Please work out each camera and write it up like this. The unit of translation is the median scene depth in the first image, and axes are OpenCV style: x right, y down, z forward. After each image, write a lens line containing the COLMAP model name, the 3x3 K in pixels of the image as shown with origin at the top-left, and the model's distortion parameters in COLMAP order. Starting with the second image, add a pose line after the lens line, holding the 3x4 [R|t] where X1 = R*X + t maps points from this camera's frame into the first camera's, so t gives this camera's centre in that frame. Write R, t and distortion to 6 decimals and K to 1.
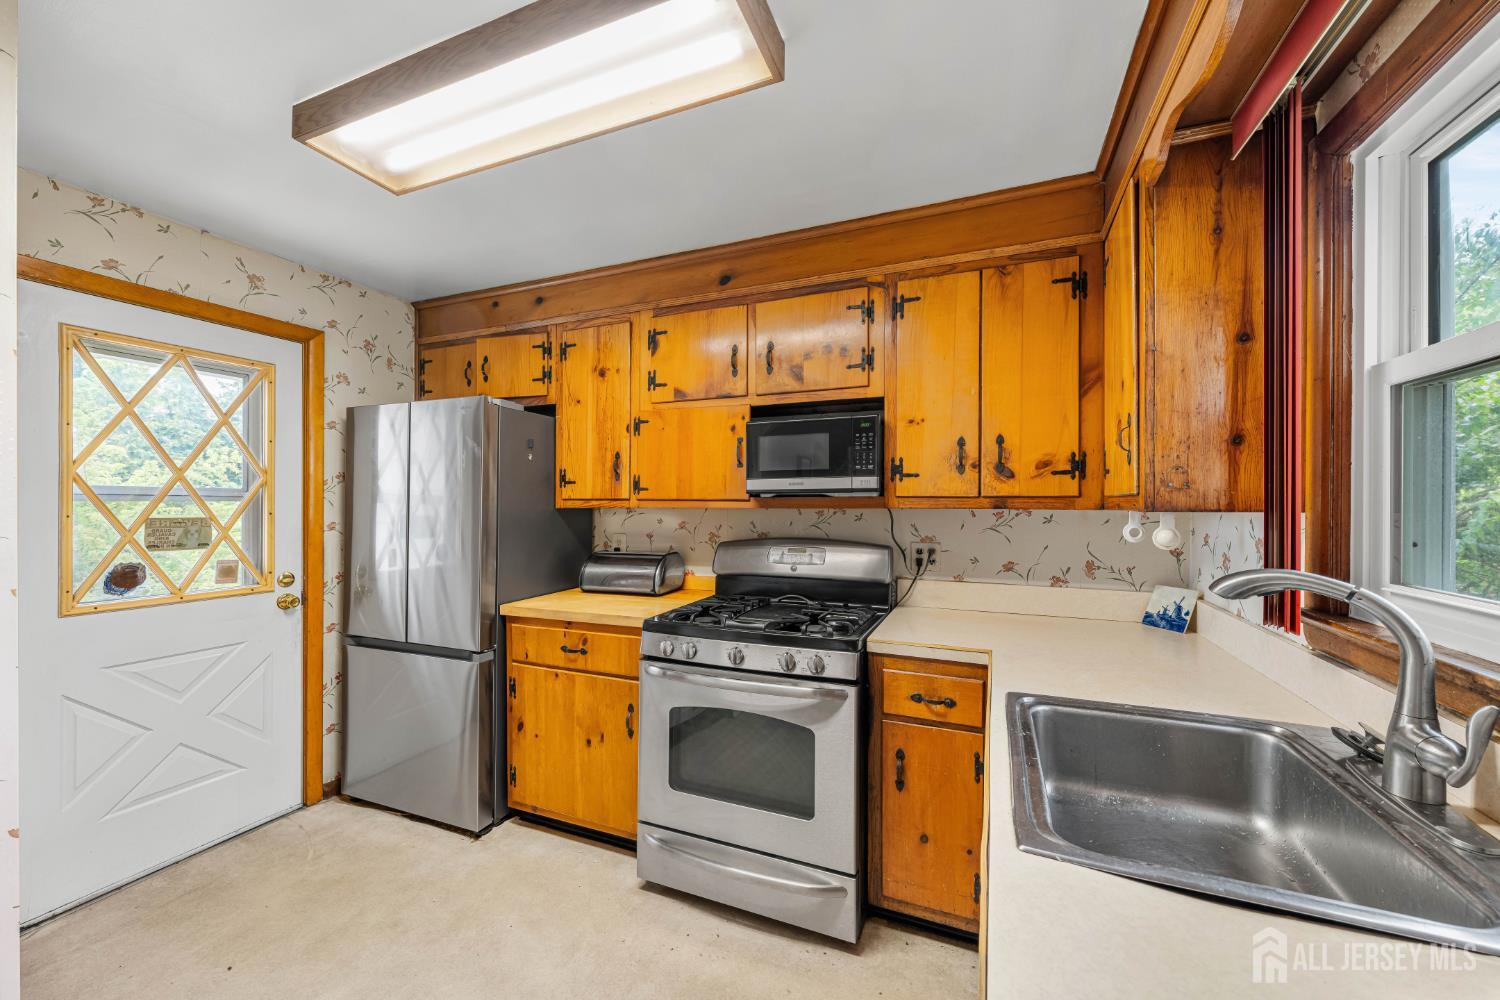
lens RADIAL K [[579.3, 0, 741.1], [0, 579.3, 507.2], [0, 0, 1]] dist [0.001903, -0.000671]
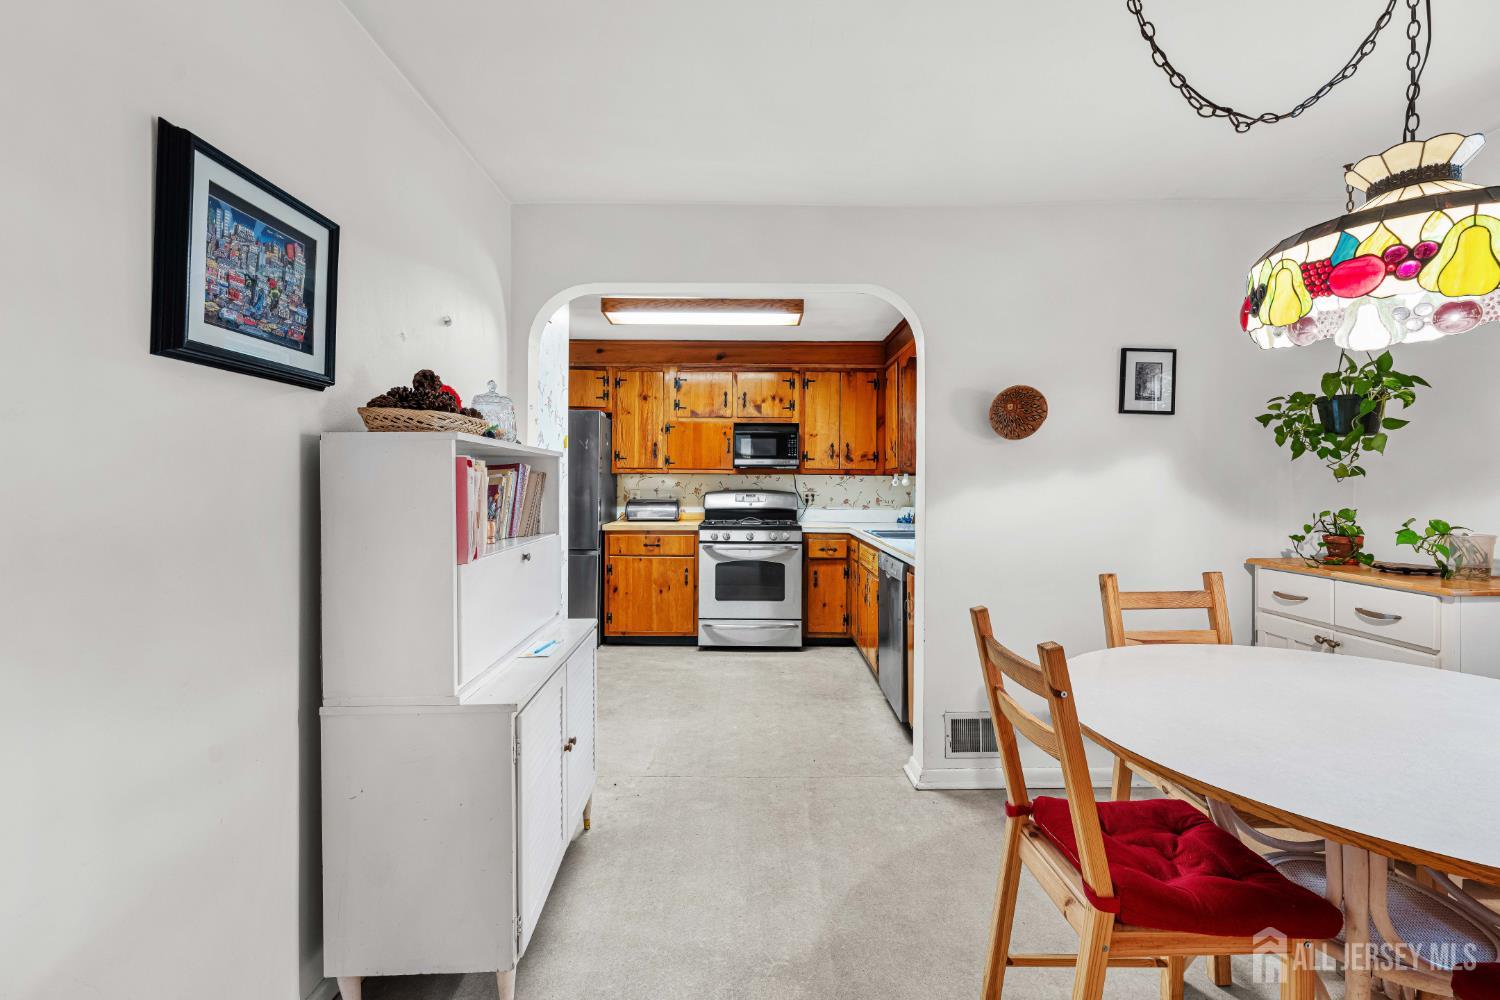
lens RADIAL K [[617.0, 0, 753.1], [0, 617.0, 487.4], [0, 0, 1]] dist [0.003025, 0.000649]
pose [[0.923163, 0.004980, 0.384378, -0.801797], [-0.004912, 0.999987, -0.001159, 0.056116], [-0.384378, -0.000818, 0.923175, -1.078951]]
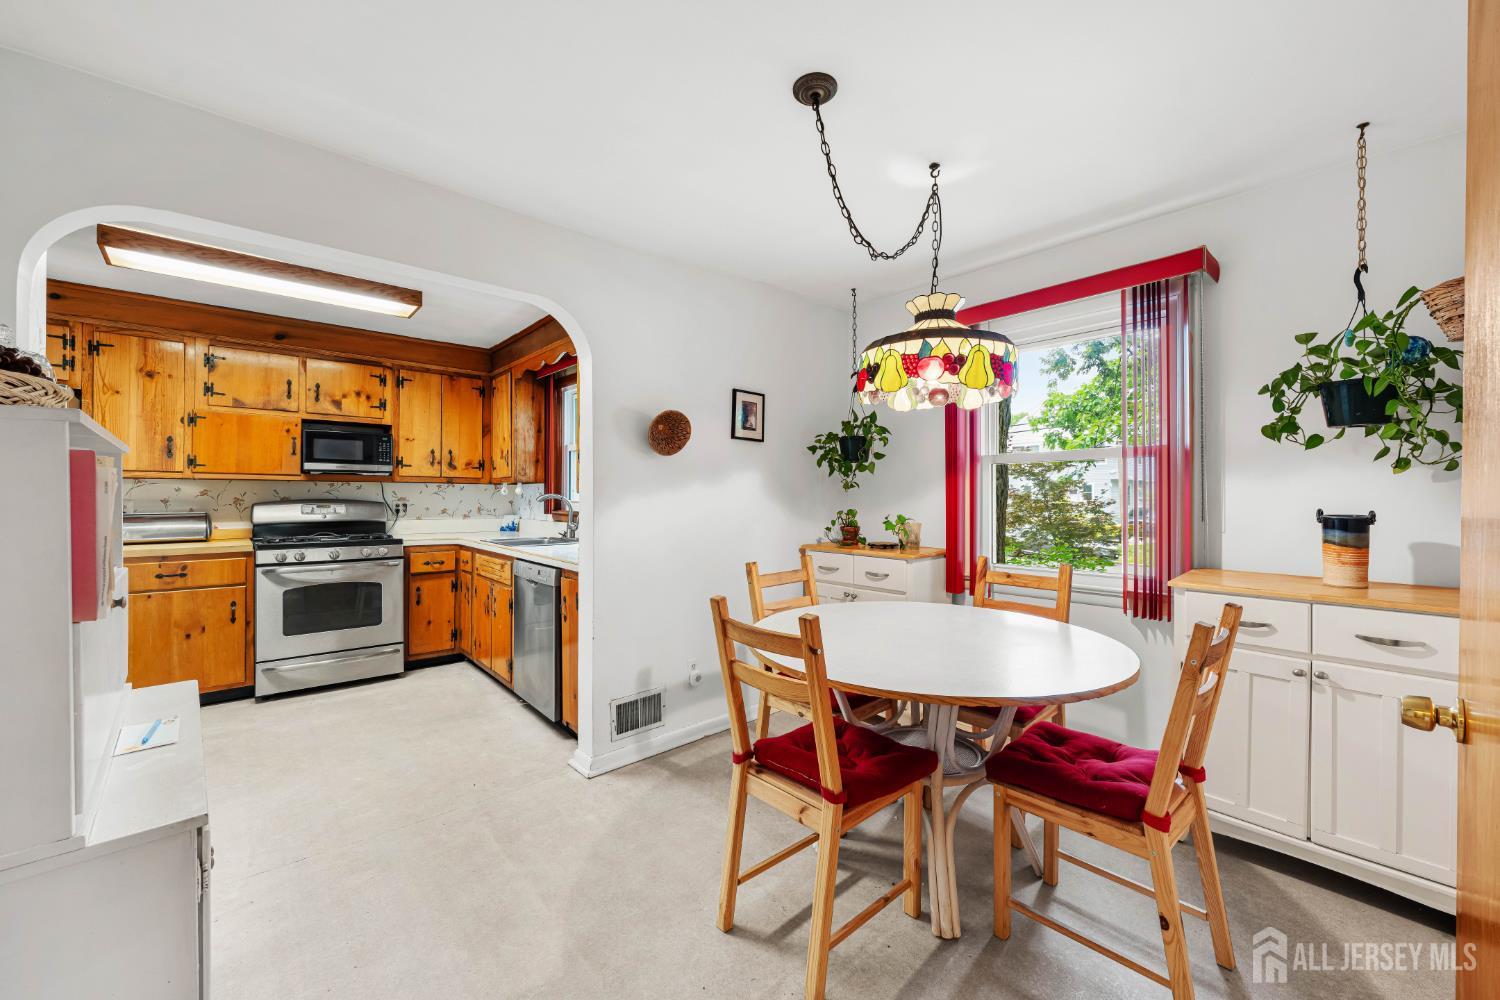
lens RADIAL K [[579.3, 0, 732.0], [0, 579.3, 495.3], [0, 0, 1]] dist [0.001903, -0.000671]
pose [[0.459100, 0.003556, 0.888377, -0.964571], [-0.000186, 0.999992, -0.003907, 0.055620], [-0.888384, 0.001628, 0.459097, -0.927772]]
